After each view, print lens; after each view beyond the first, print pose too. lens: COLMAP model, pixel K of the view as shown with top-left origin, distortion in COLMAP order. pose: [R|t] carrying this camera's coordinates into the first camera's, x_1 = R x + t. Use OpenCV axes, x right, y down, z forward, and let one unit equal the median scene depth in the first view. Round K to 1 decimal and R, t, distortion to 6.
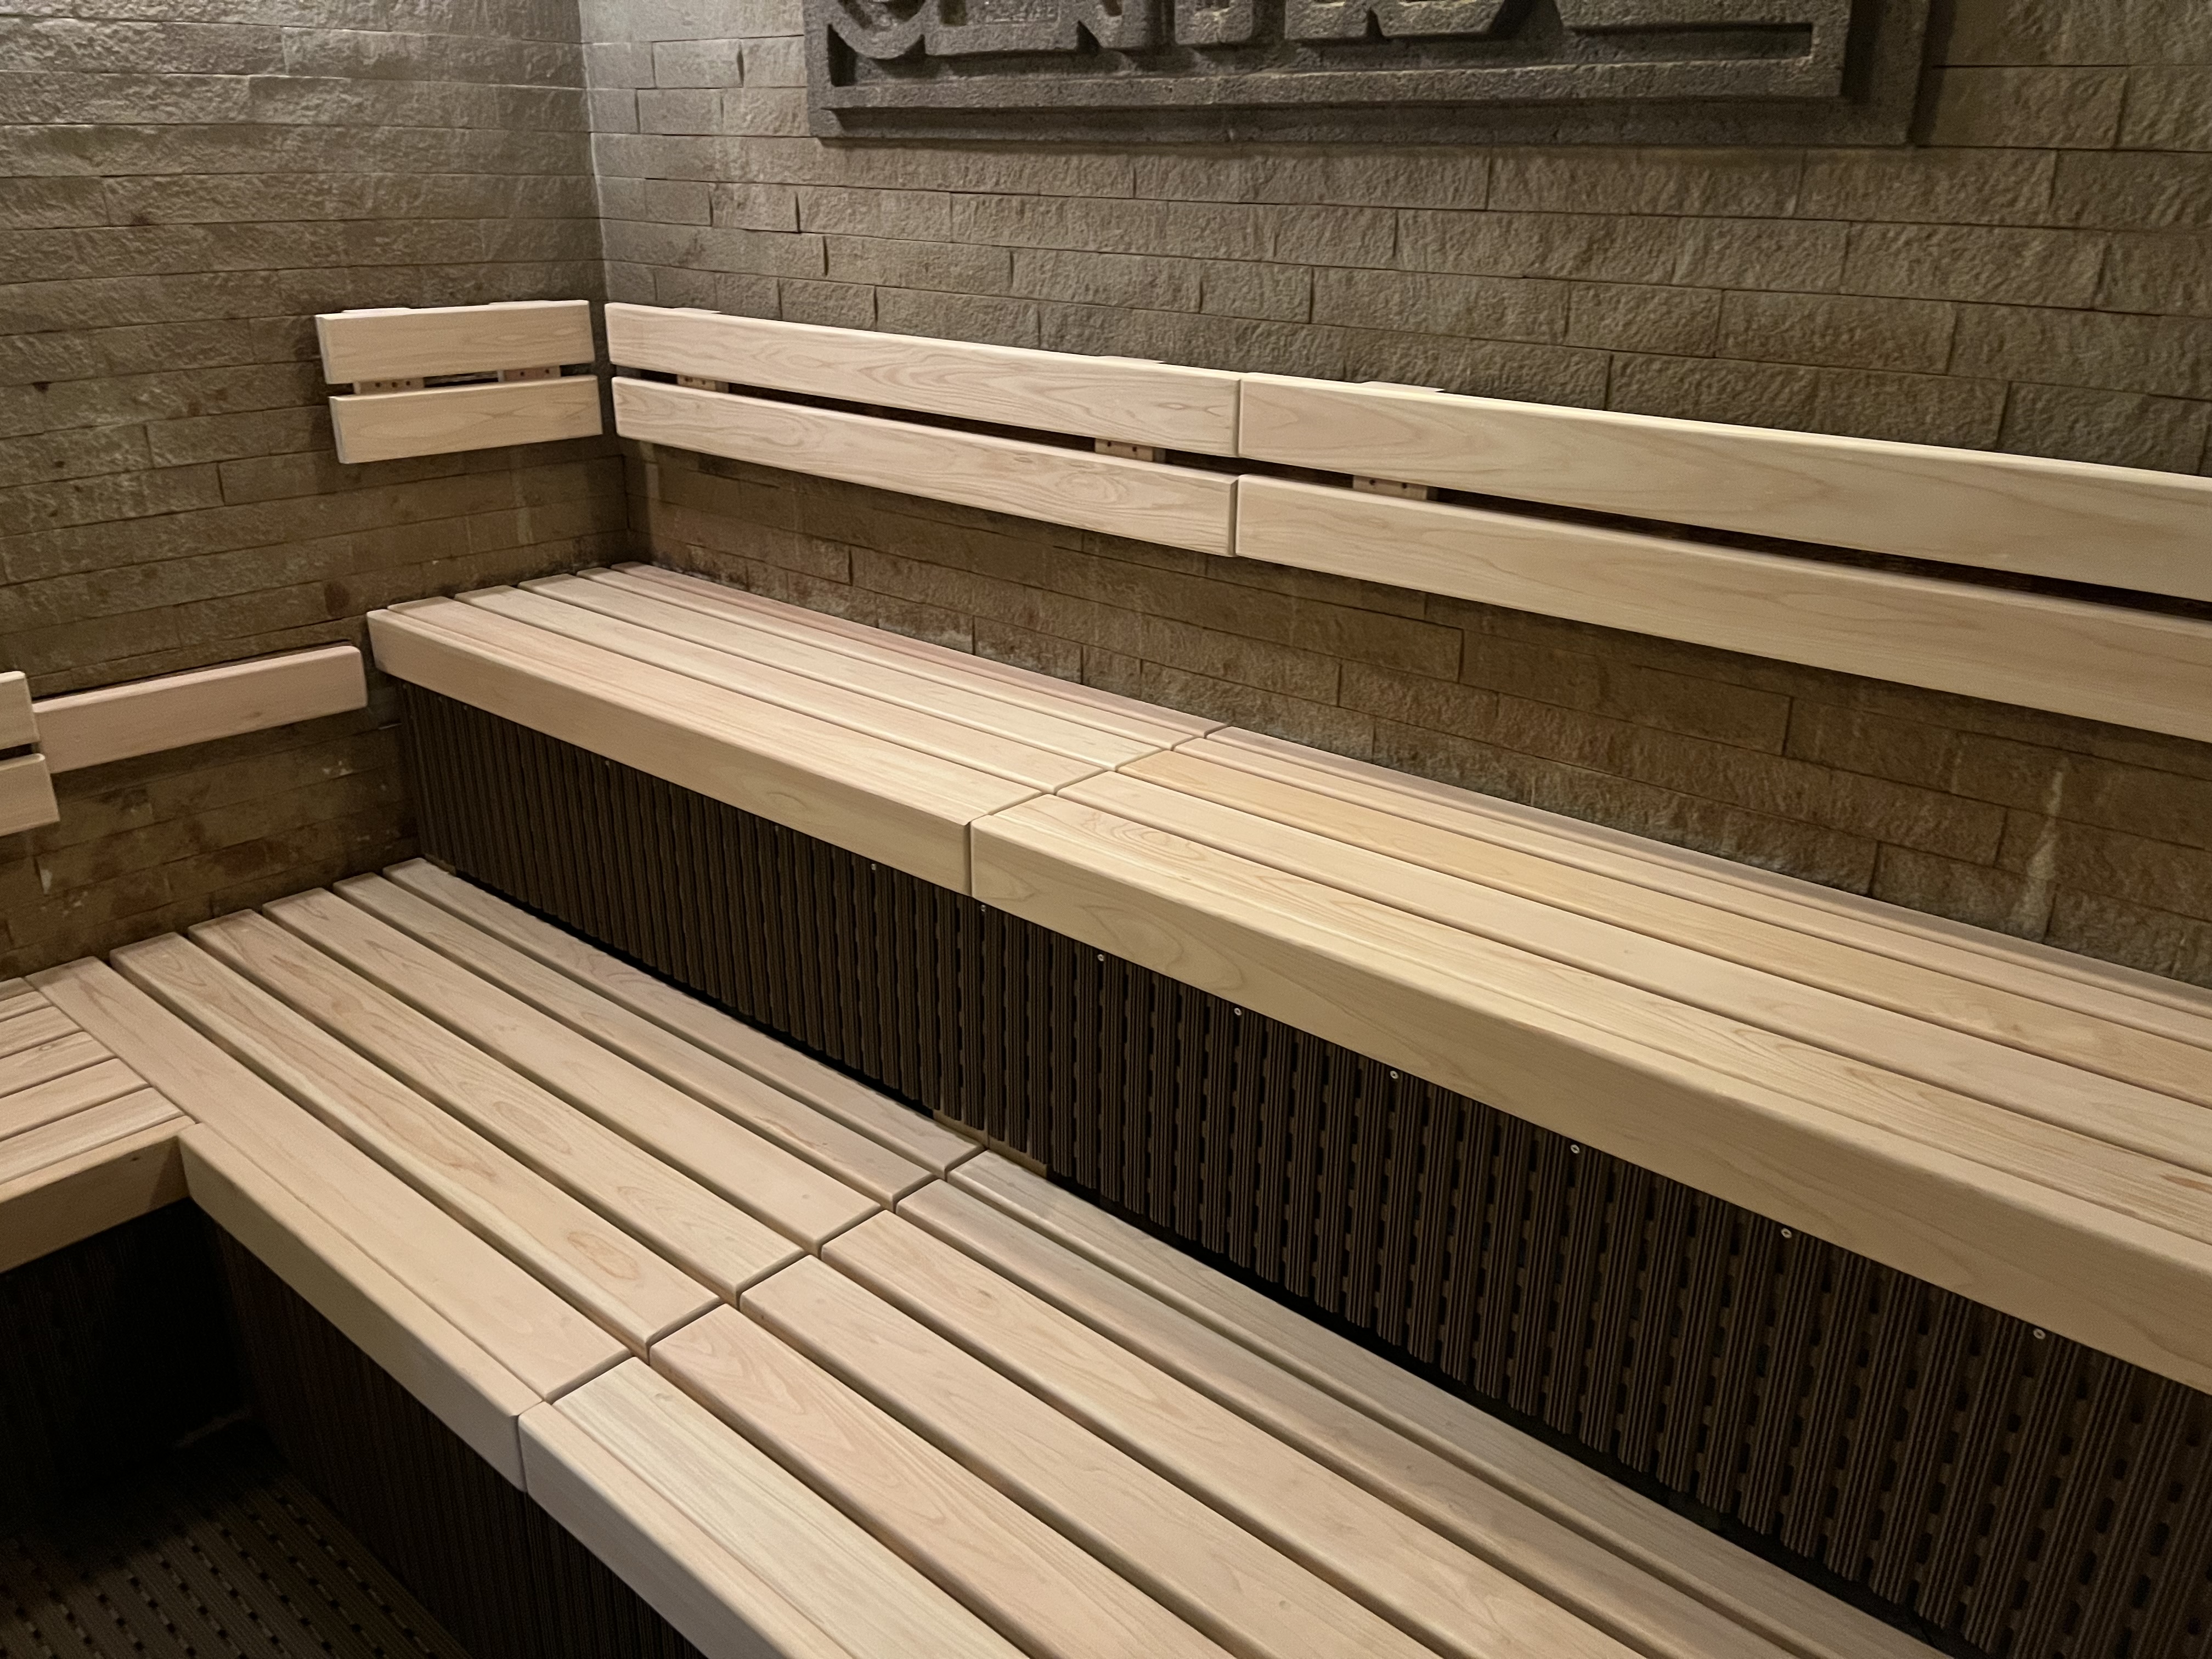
lens RADIAL K [[1665.3, 0, 1106.6], [0, 1665.3, 836.2], [0, 0, 1]] dist [0.026663, -0.009249]
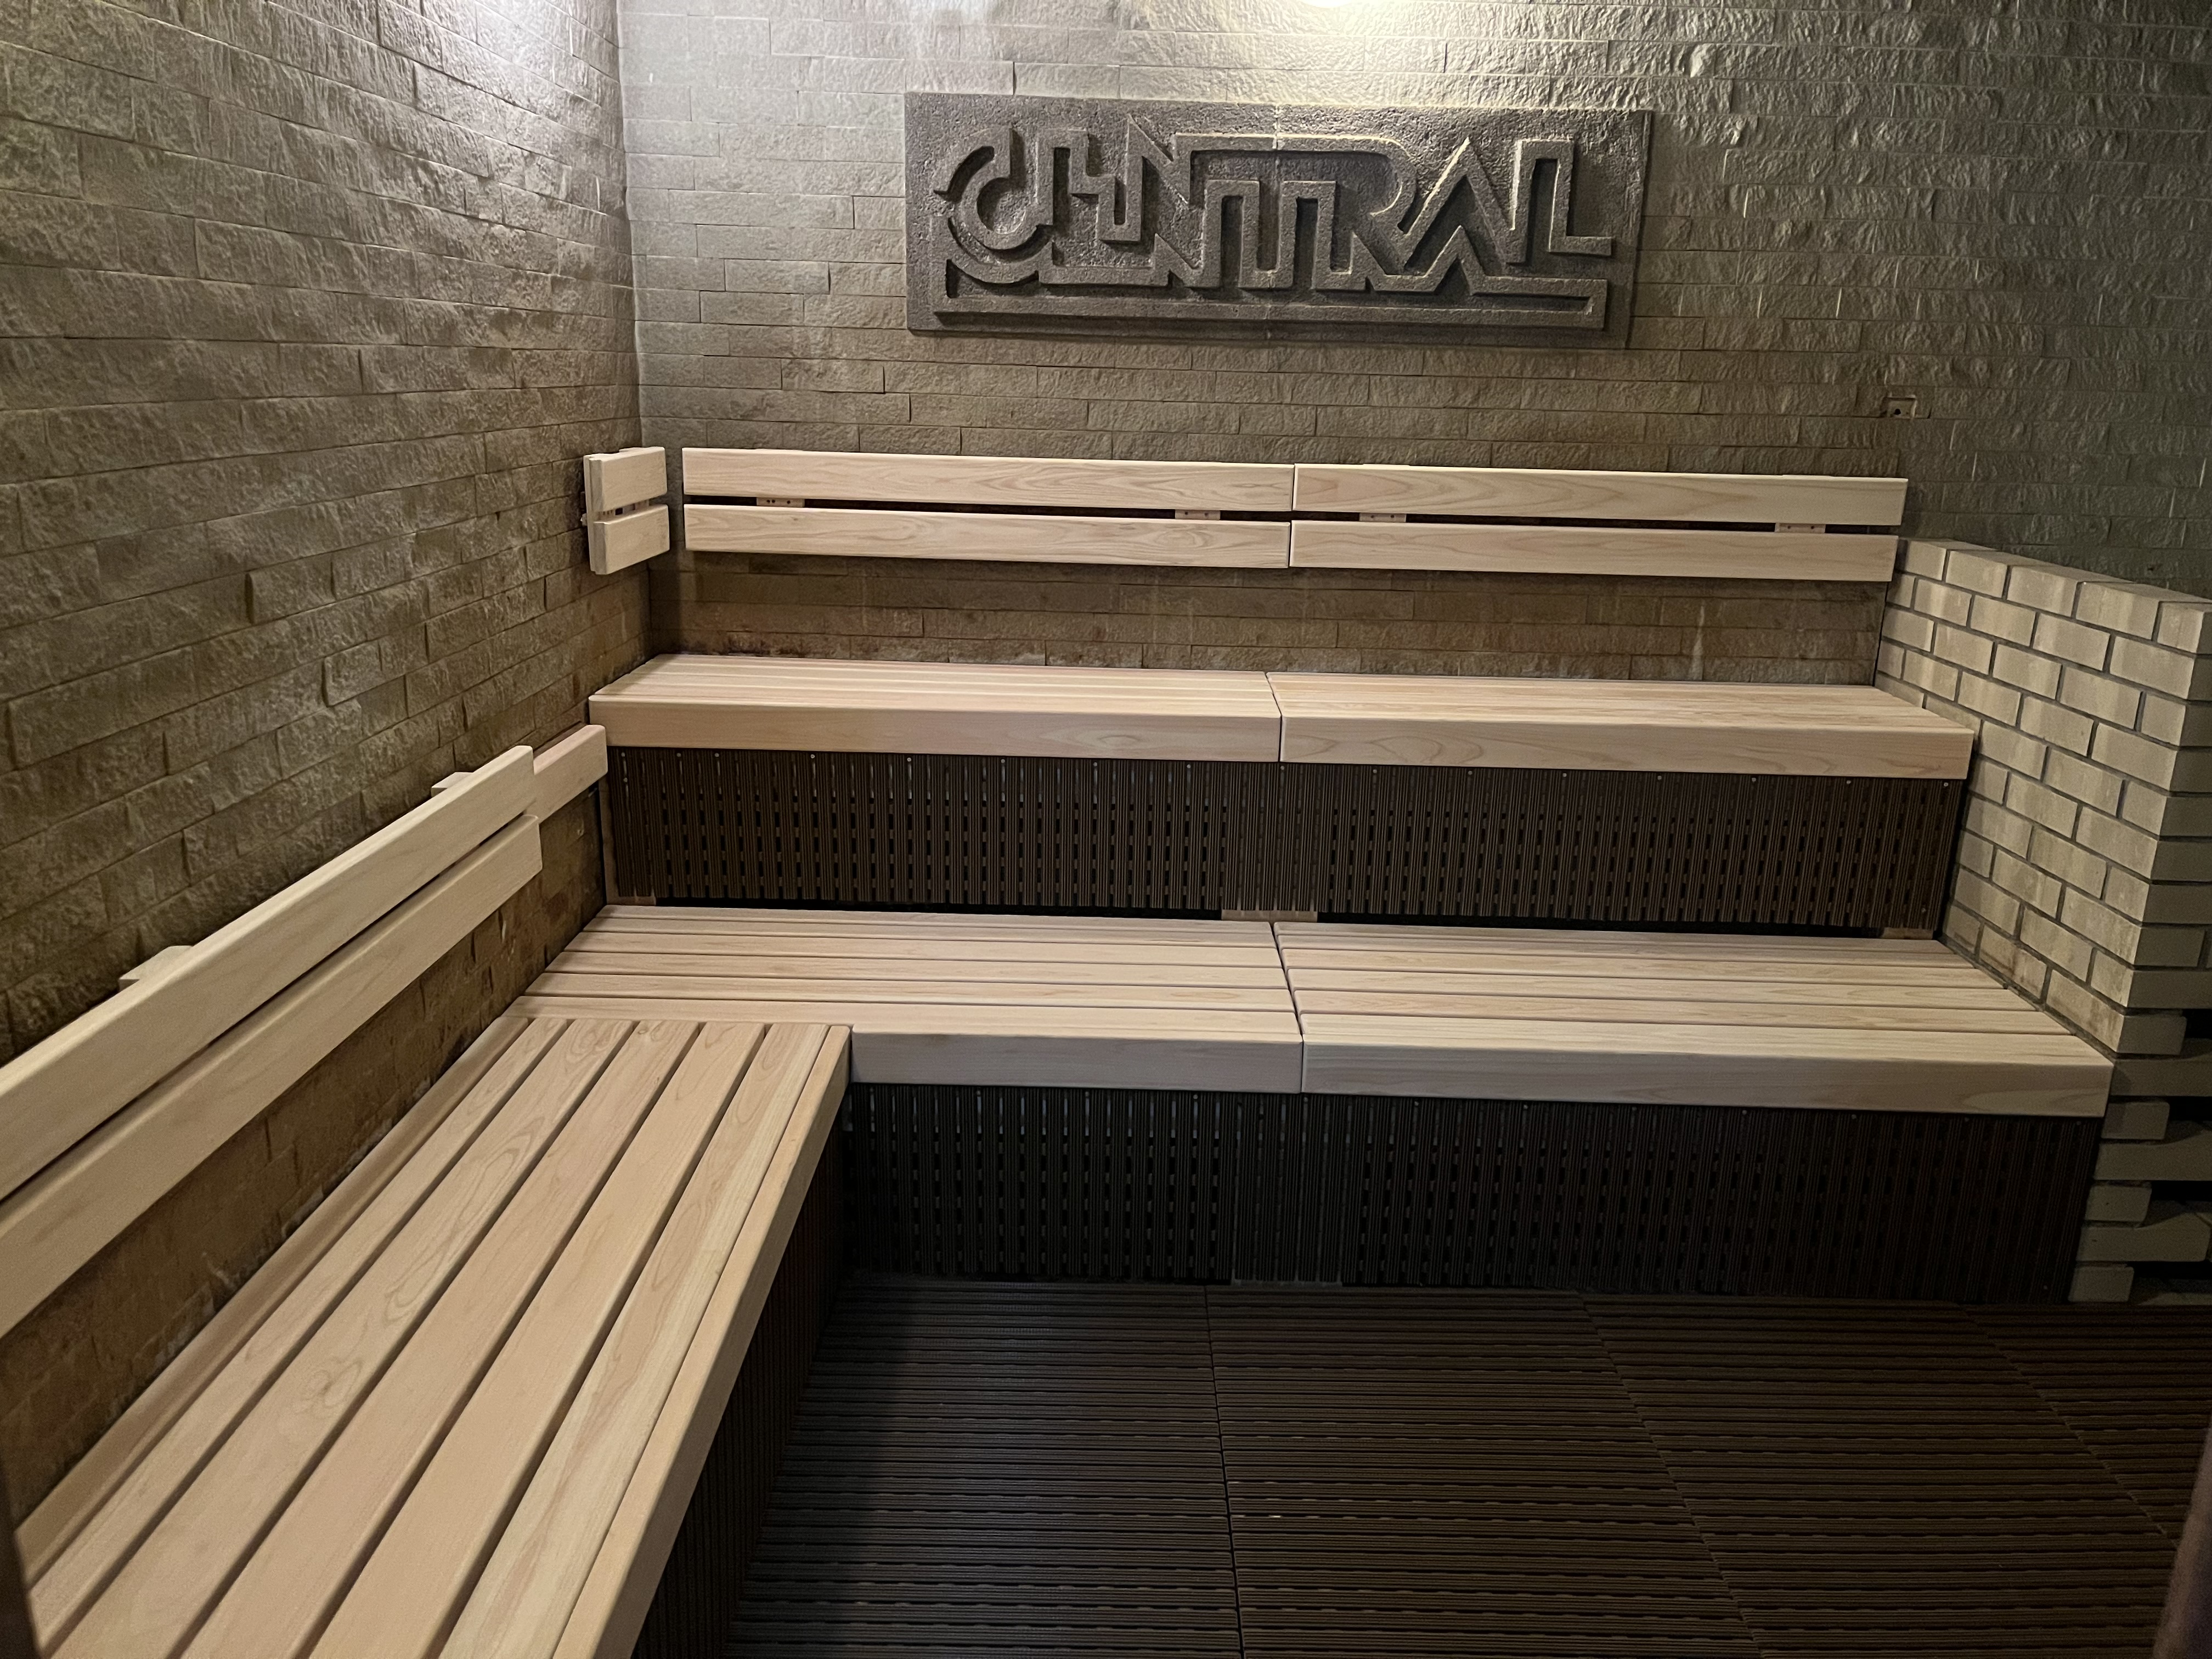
lens RADIAL K [[1665.3, 0, 1111.7], [0, 1665.3, 832.9], [0, 0, 1]] dist [0.026663, -0.009249]
pose [[0.760960, -0.170269, 0.626058, -1.169286], [0.231084, 0.972797, -0.016306, 0.086530], [-0.606251, 0.157080, 0.779606, -0.203071]]
